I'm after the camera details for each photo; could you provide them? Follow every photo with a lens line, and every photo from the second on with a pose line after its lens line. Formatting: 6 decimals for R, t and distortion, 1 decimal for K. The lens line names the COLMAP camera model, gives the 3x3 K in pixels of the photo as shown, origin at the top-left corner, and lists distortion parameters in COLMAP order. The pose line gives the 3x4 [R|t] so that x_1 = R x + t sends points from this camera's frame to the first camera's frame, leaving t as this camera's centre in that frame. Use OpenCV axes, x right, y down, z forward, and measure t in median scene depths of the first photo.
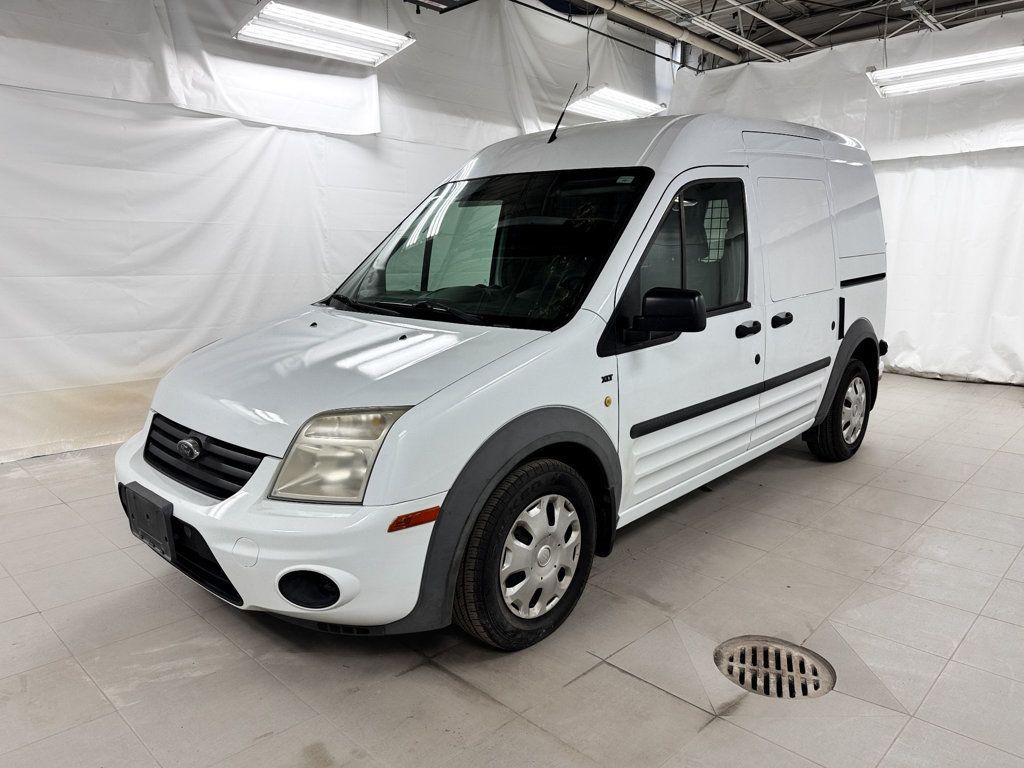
lens RADIAL K [[705.1, 0, 512.0], [0, 705.1, 384.0], [0, 0, 1]] dist [0.003903, 0.004141]
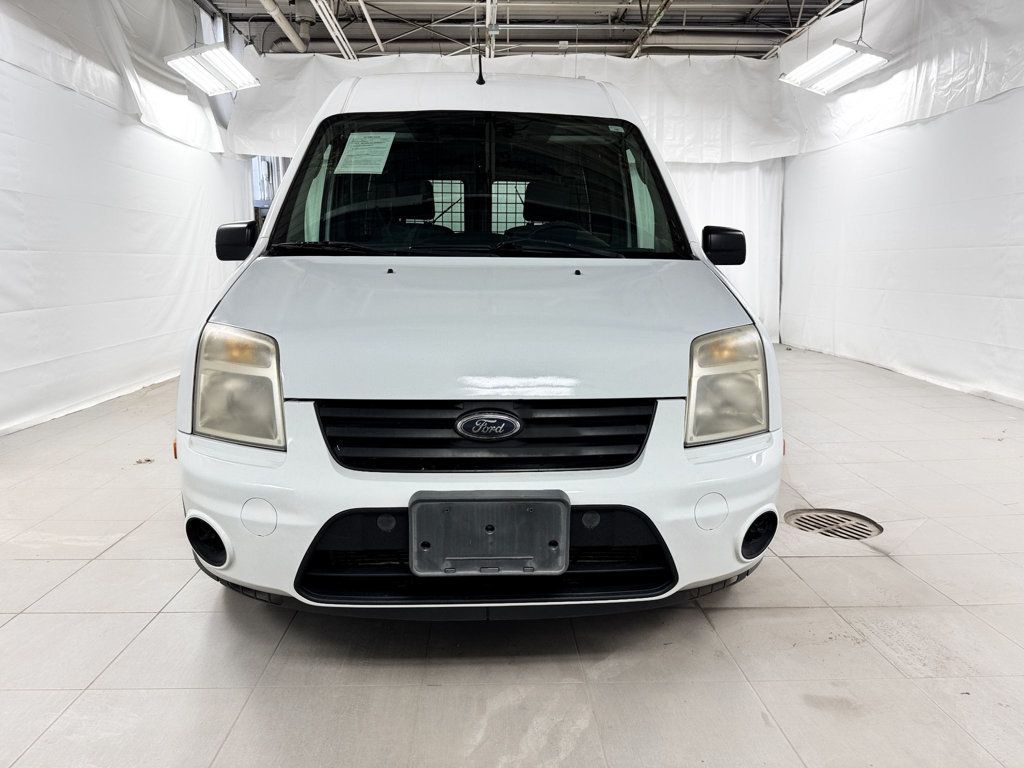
lens RADIAL K [[708.4, 0, 512.0], [0, 708.4, 384.0], [0, 0, 1]] dist [0.003132, -0.001640]
pose [[0.708400, -0.122344, 0.695127, -0.769129], [0.133517, 0.990309, 0.038230, 0.023584], [-0.693067, 0.065730, 0.717870, 0.405848]]
